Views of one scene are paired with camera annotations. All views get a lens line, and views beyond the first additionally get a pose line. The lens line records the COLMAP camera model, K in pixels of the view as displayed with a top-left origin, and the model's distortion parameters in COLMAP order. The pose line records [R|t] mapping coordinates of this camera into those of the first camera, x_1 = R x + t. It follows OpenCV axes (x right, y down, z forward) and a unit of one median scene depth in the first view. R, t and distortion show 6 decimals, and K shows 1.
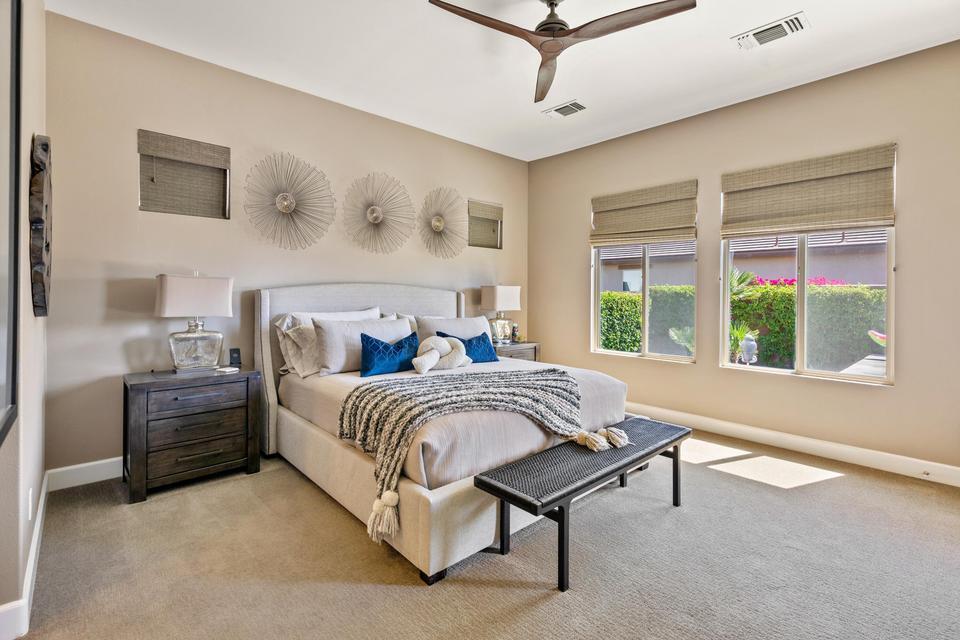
lens RADIAL K [[439.3, 0, 488.1], [0, 439.3, 290.4], [0, 0, 1]] dist [0.012240, 0.000041]
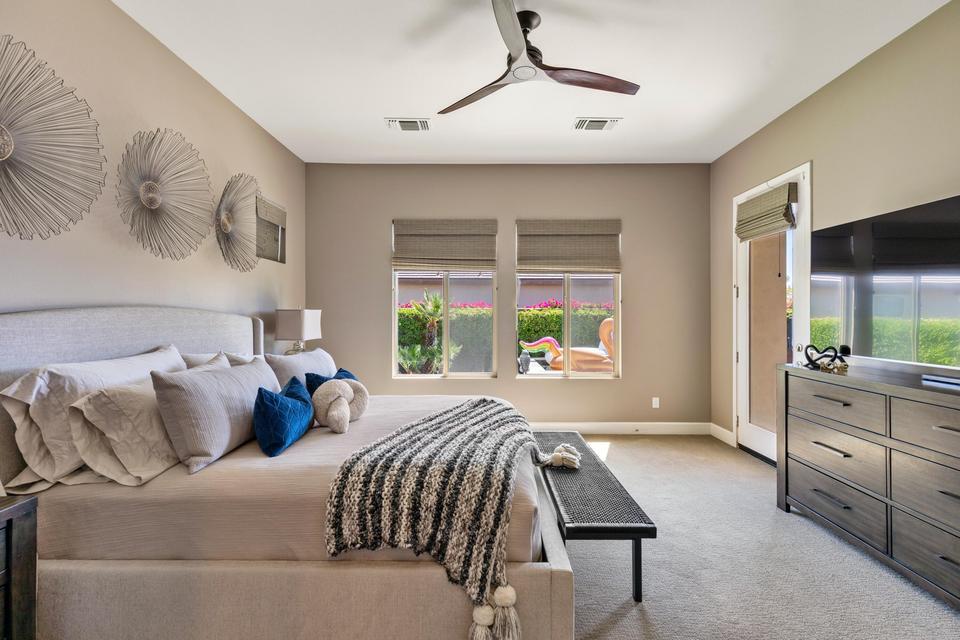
lens RADIAL K [[434.1, 0, 484.1], [0, 434.1, 303.7], [0, 0, 1]] dist [0.005452, 0.000066]
pose [[0.683507, 0.013550, 0.729819, -0.405151], [-0.002727, 0.999868, -0.016010, -0.011575], [-0.729939, 0.008953, 0.683453, 0.255396]]
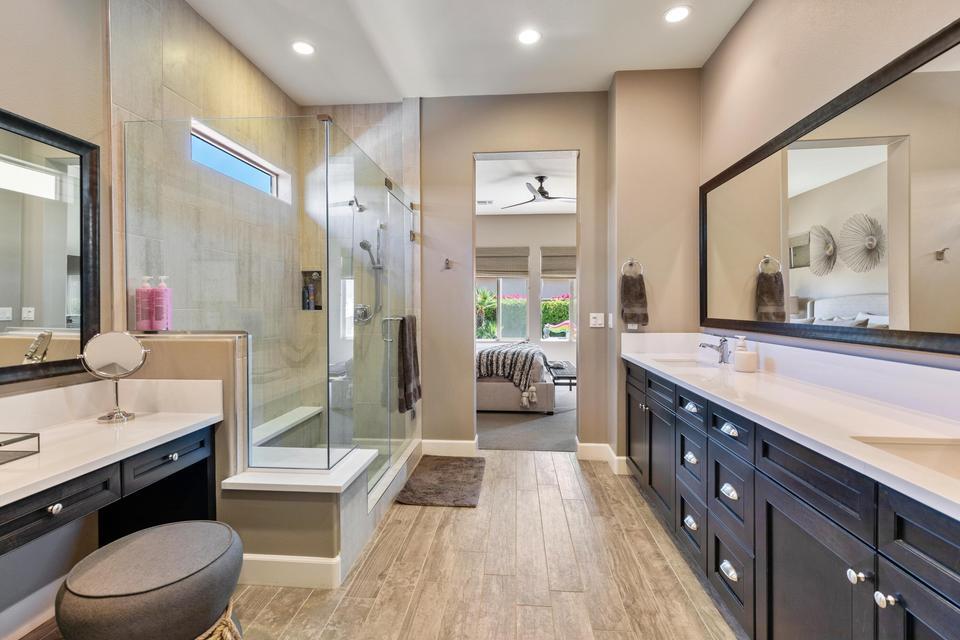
lens RADIAL K [[434.1, 0, 484.1], [0, 434.1, 303.7], [0, 0, 1]] dist [0.005452, 0.000066]
pose [[0.735526, -0.007266, 0.677458, -1.043314], [0.003523, 0.999970, 0.006900, -0.014362], [-0.677487, -0.002689, 0.735529, -0.306988]]
